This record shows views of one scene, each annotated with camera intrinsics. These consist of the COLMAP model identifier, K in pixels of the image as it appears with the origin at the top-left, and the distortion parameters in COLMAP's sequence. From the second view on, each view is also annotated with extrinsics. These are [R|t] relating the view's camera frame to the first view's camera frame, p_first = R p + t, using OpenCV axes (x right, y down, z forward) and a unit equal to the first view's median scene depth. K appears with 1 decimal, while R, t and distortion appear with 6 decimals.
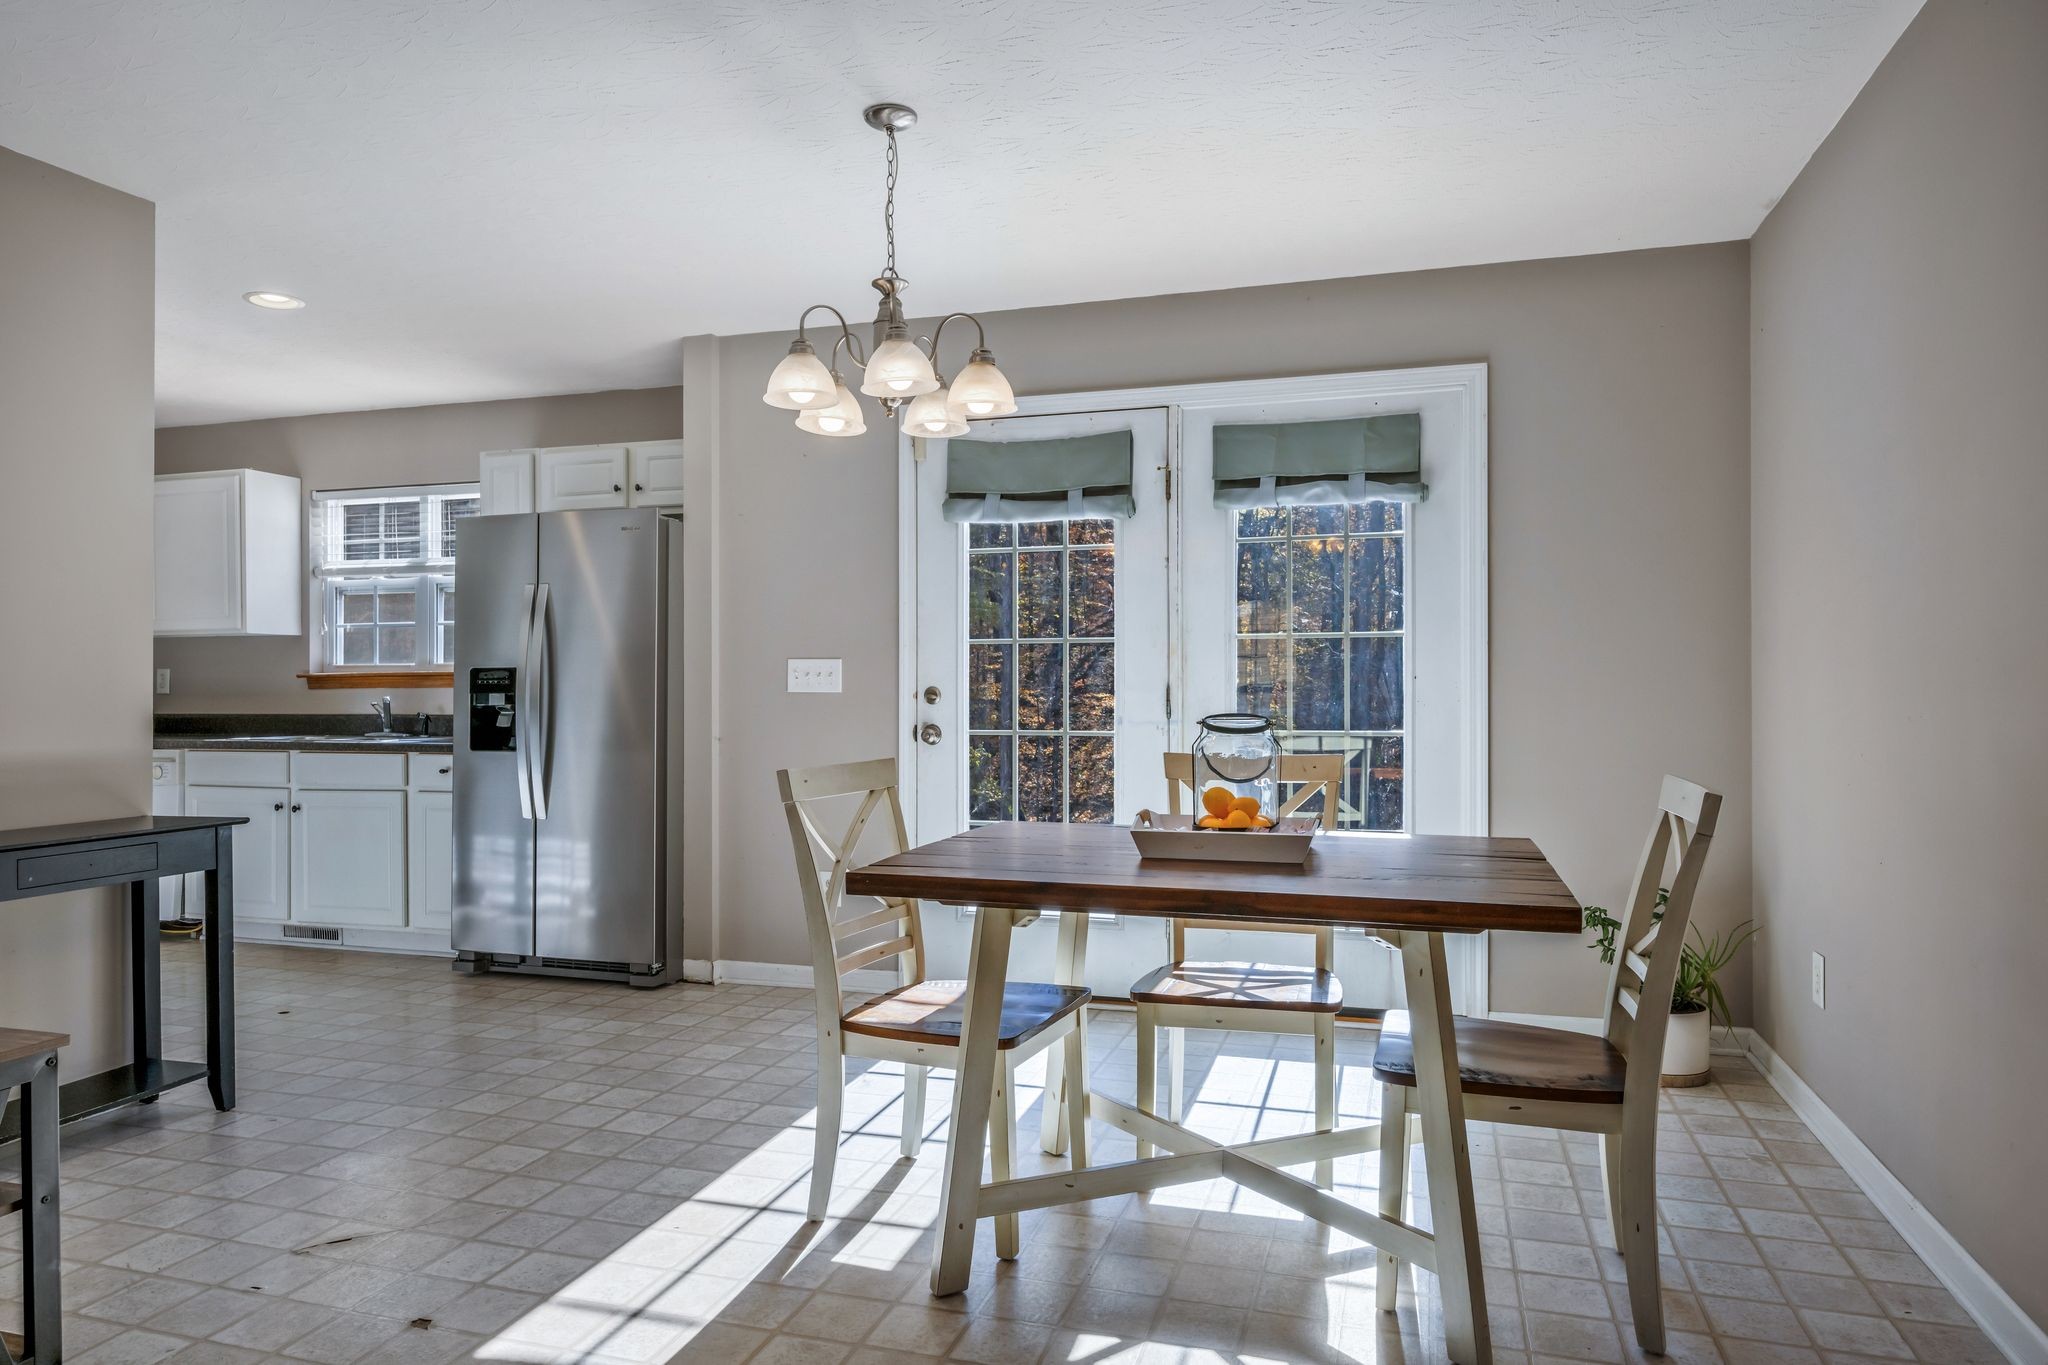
lens RADIAL K [[1260.4, 0, 1051.8], [0, 1260.4, 682.6], [0, 0, 1]] dist [0.006937, -0.014063]
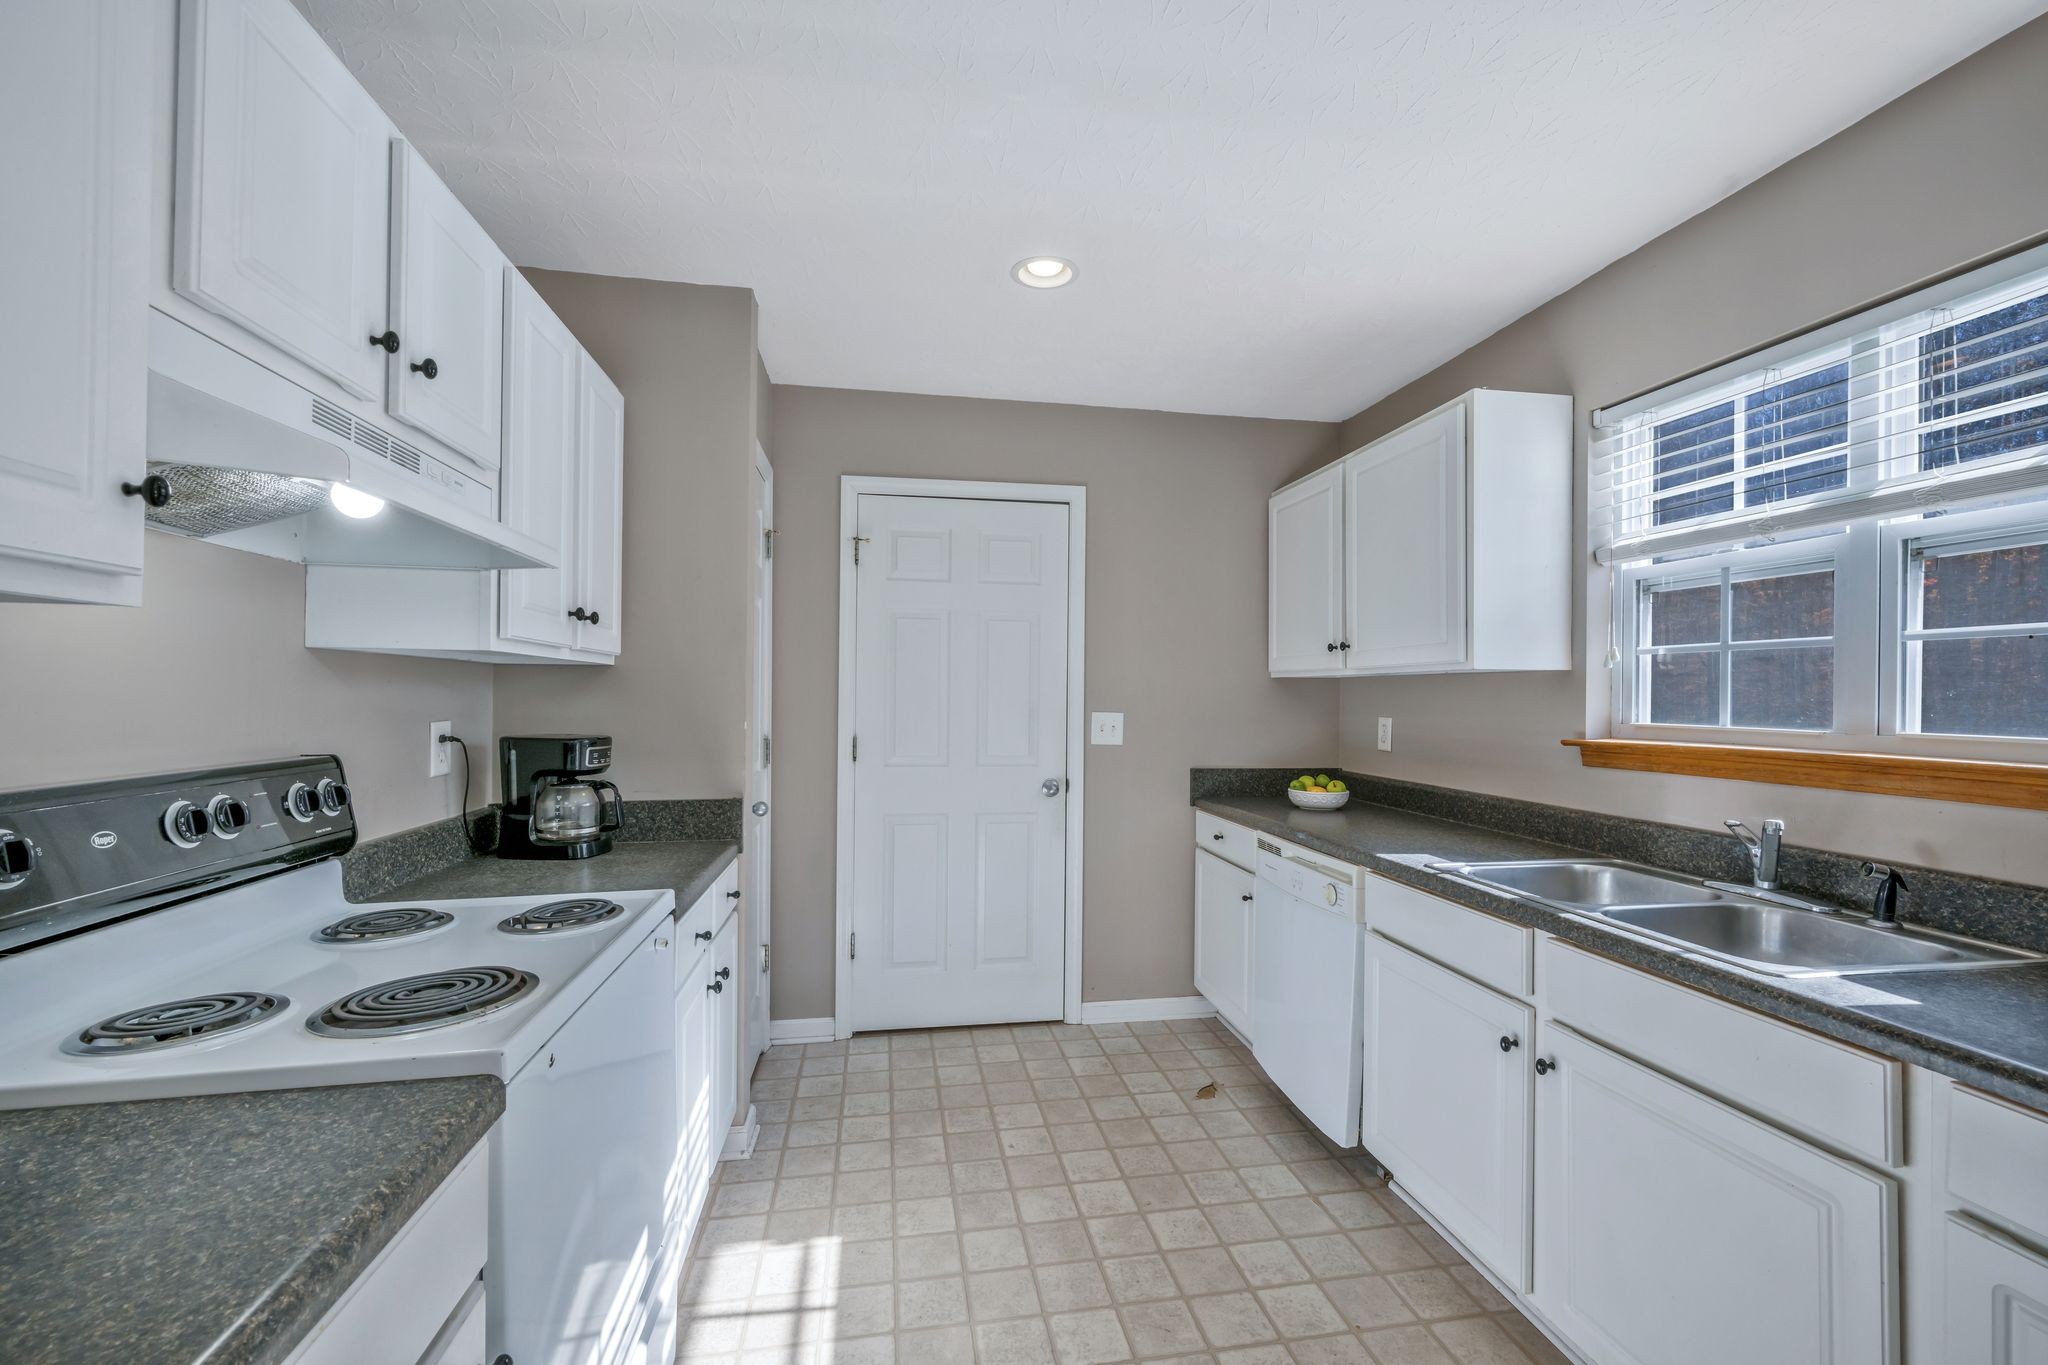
lens RADIAL K [[863.6, 0, 1034.2], [0, 863.6, 687.4], [0, 0, 1]] dist [0.001996, 0.000401]
pose [[0.446823, 0.002844, -0.894618, -0.357597], [-0.012164, 0.999922, -0.002897, -0.025946], [0.894540, 0.012176, 0.446822, 0.614687]]
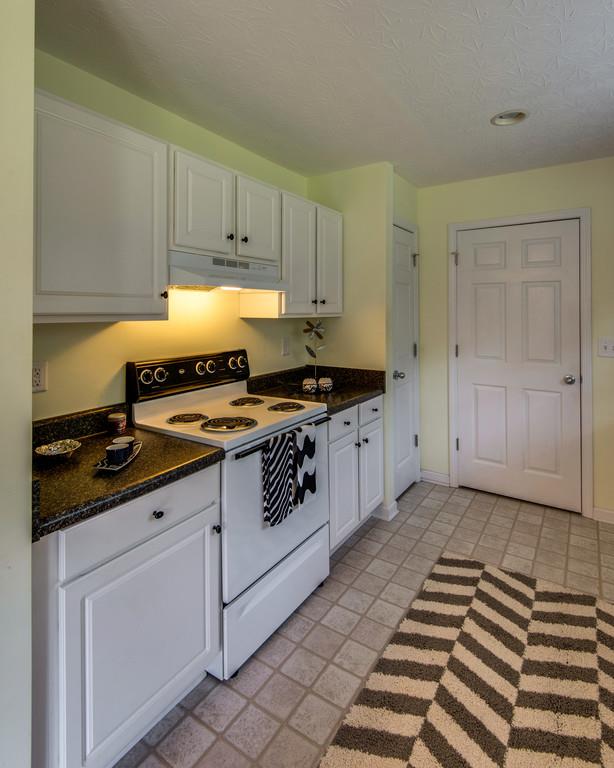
lens RADIAL K [[410.3, 0, 292.9], [0, 410.3, 303.3], [0, 0, 1]] dist [0.025531, -0.019525]
pose [[-0.311601, -0.010101, -0.950159, -0.297944], [0.003025, 0.999928, -0.011622, -0.046674], [0.950208, -0.006496, -0.311548, 0.725360]]
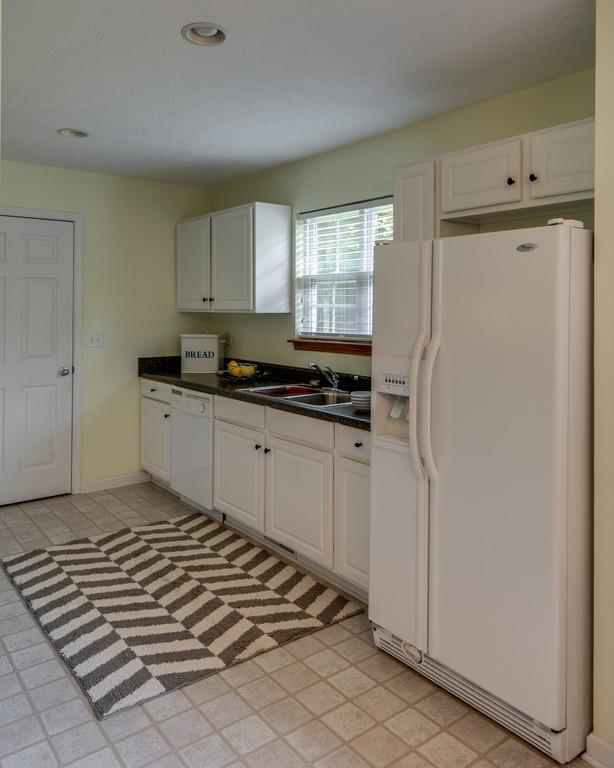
lens RADIAL K [[607.3, 0, 308.0], [0, 607.3, 301.8], [0, 0, 1]] dist [0.009026, -0.004615]
pose [[0.806208, 0.002427, -0.591627, -0.162011], [-0.006069, 0.999973, -0.004167, -0.047946], [0.591601, 0.006950, 0.806201, 0.444185]]
